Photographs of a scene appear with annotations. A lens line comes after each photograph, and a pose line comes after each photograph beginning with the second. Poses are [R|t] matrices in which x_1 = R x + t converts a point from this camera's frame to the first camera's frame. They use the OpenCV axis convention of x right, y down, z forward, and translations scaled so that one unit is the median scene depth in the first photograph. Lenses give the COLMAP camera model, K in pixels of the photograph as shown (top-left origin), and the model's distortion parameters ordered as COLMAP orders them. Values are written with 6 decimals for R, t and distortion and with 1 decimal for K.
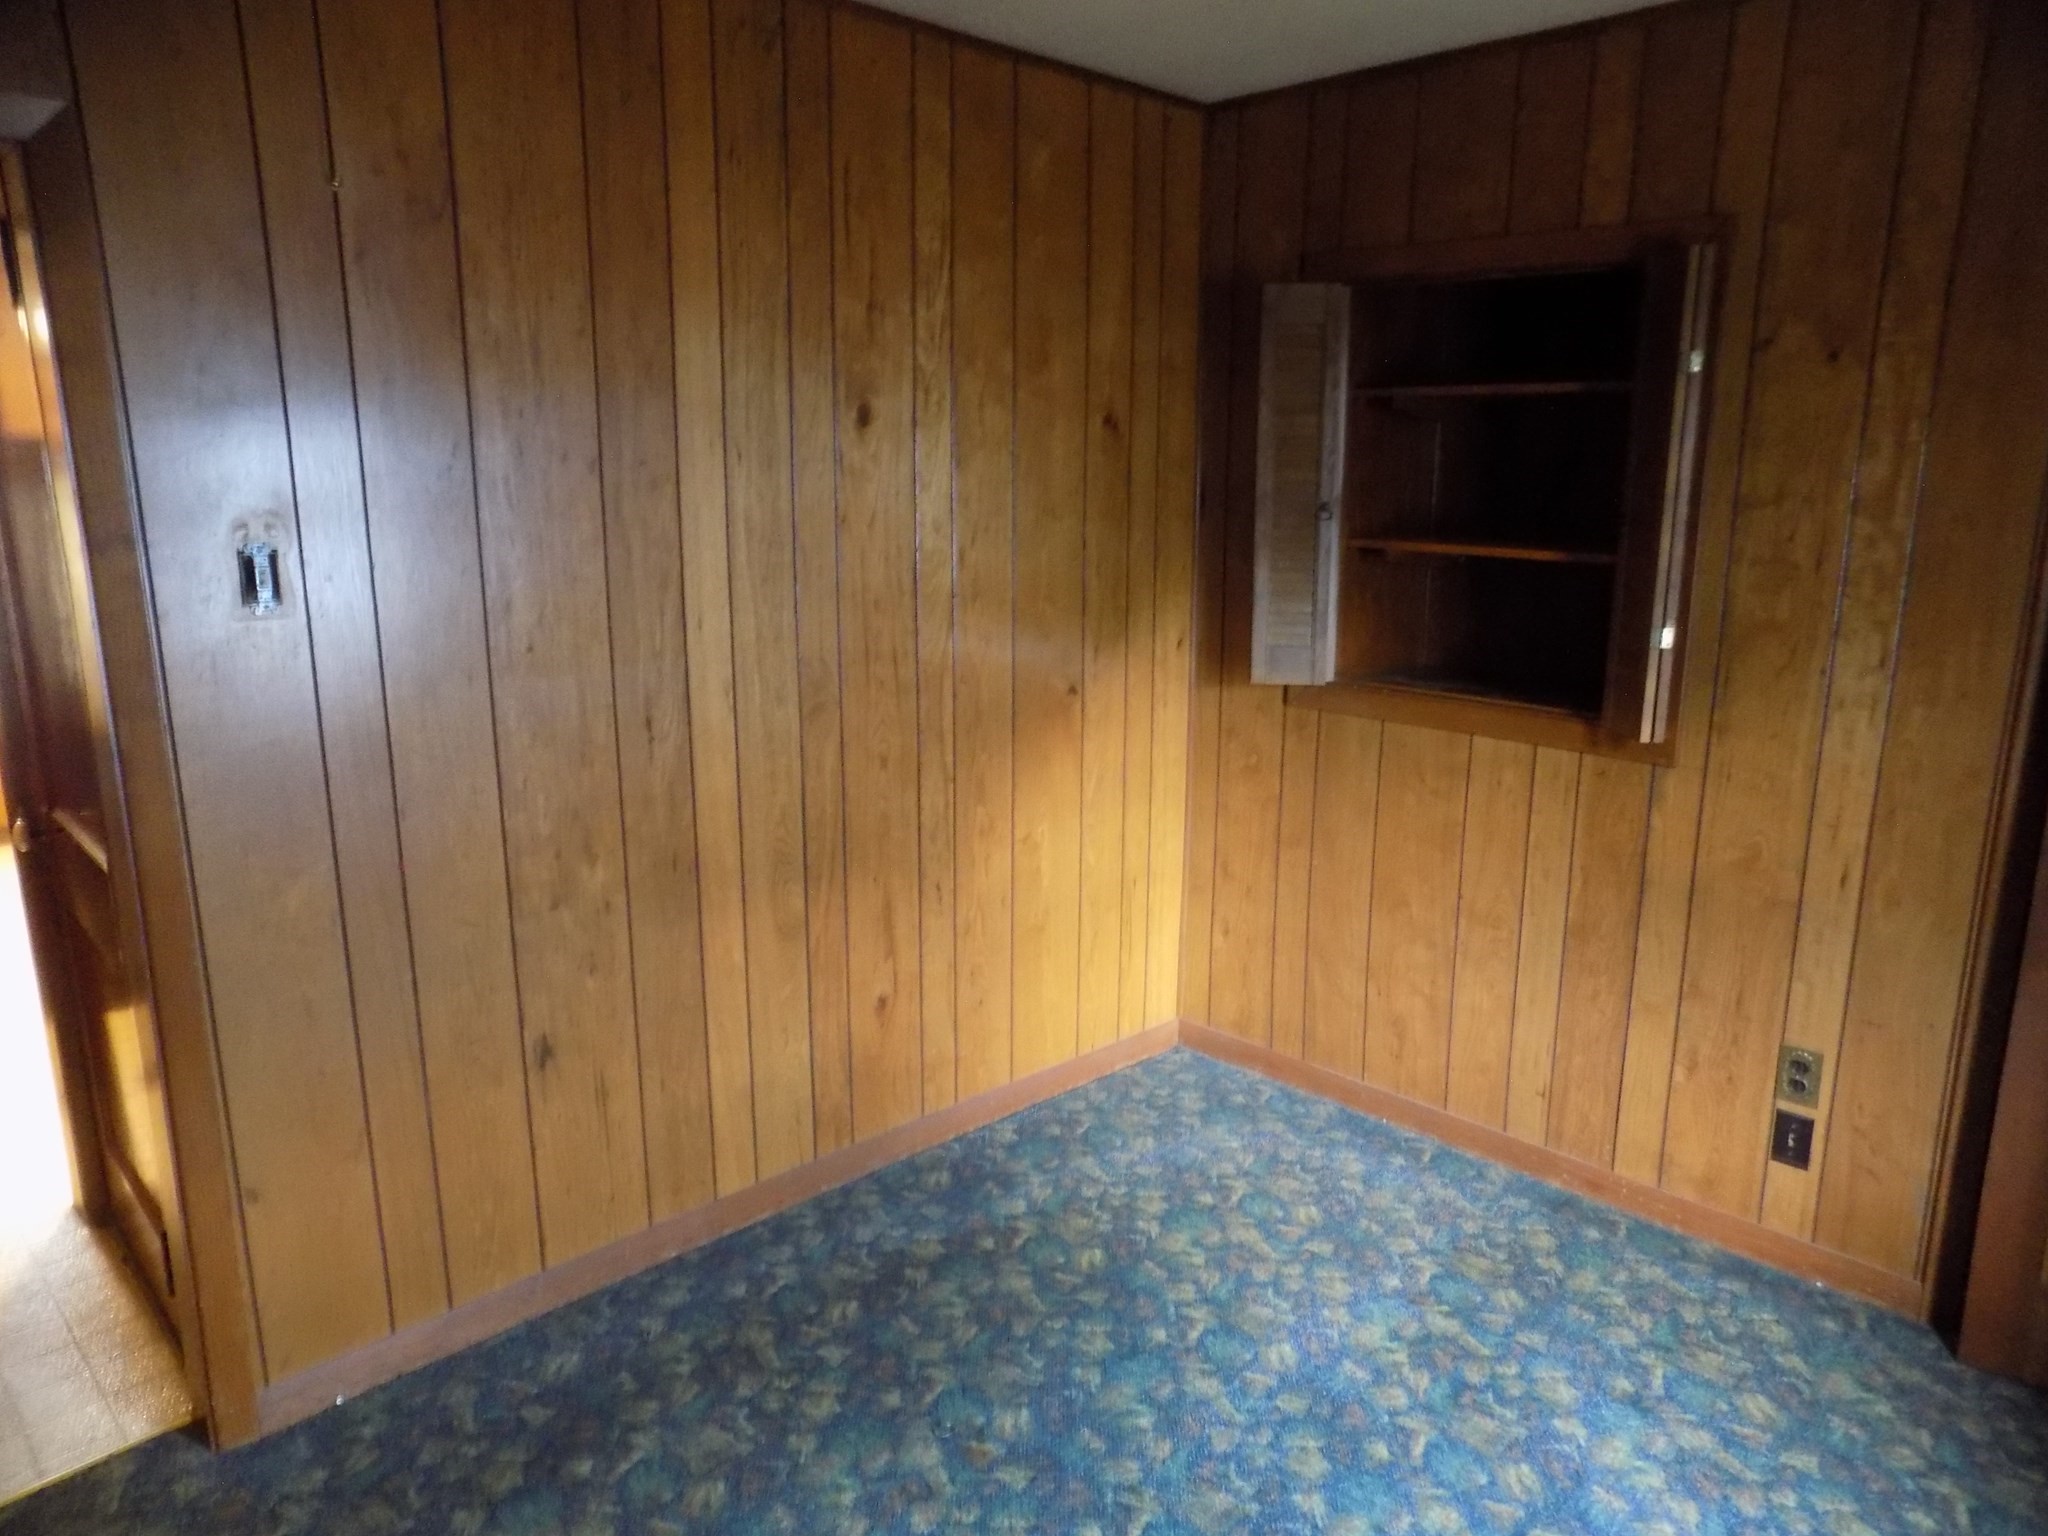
lens RADIAL K [[1399.5, 0, 1034.8], [0, 1399.5, 774.7], [0, 0, 1]] dist [-0.053692, 0.064988]
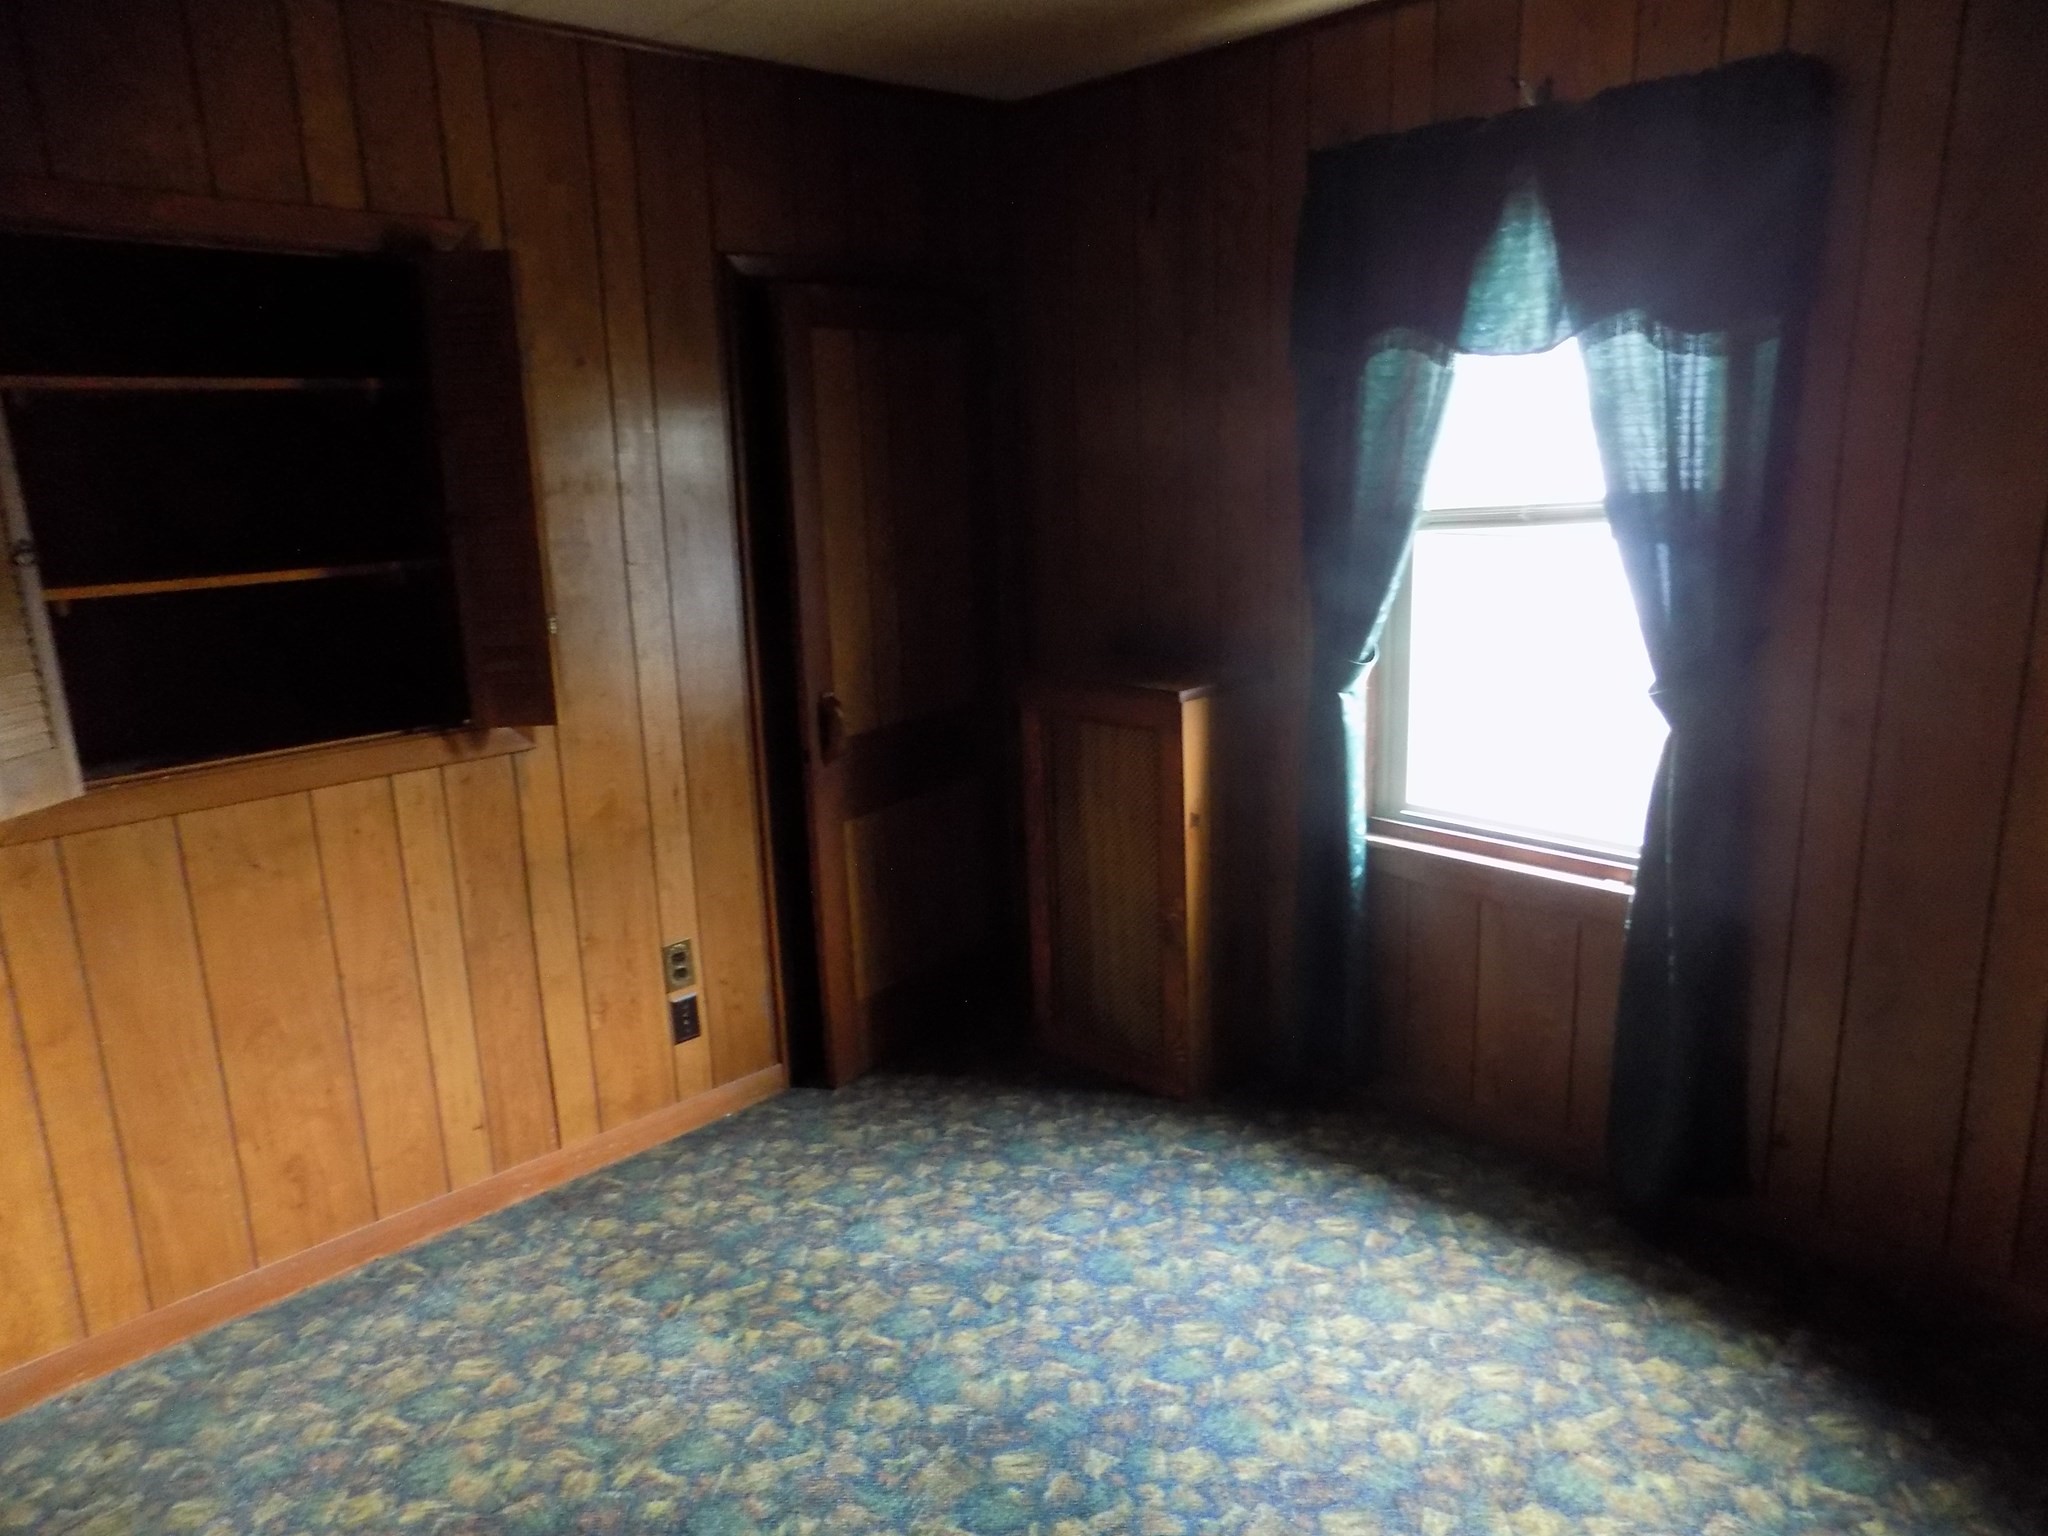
lens RADIAL K [[1399.5, 0, 1039.4], [0, 1399.5, 769.0], [0, 0, 1]] dist [-0.053692, 0.064988]
pose [[0.003859, -0.225163, 0.974313, -0.575263], [0.268772, 0.938702, 0.215869, -0.116573], [-0.963196, 0.261035, 0.064140, 0.580606]]
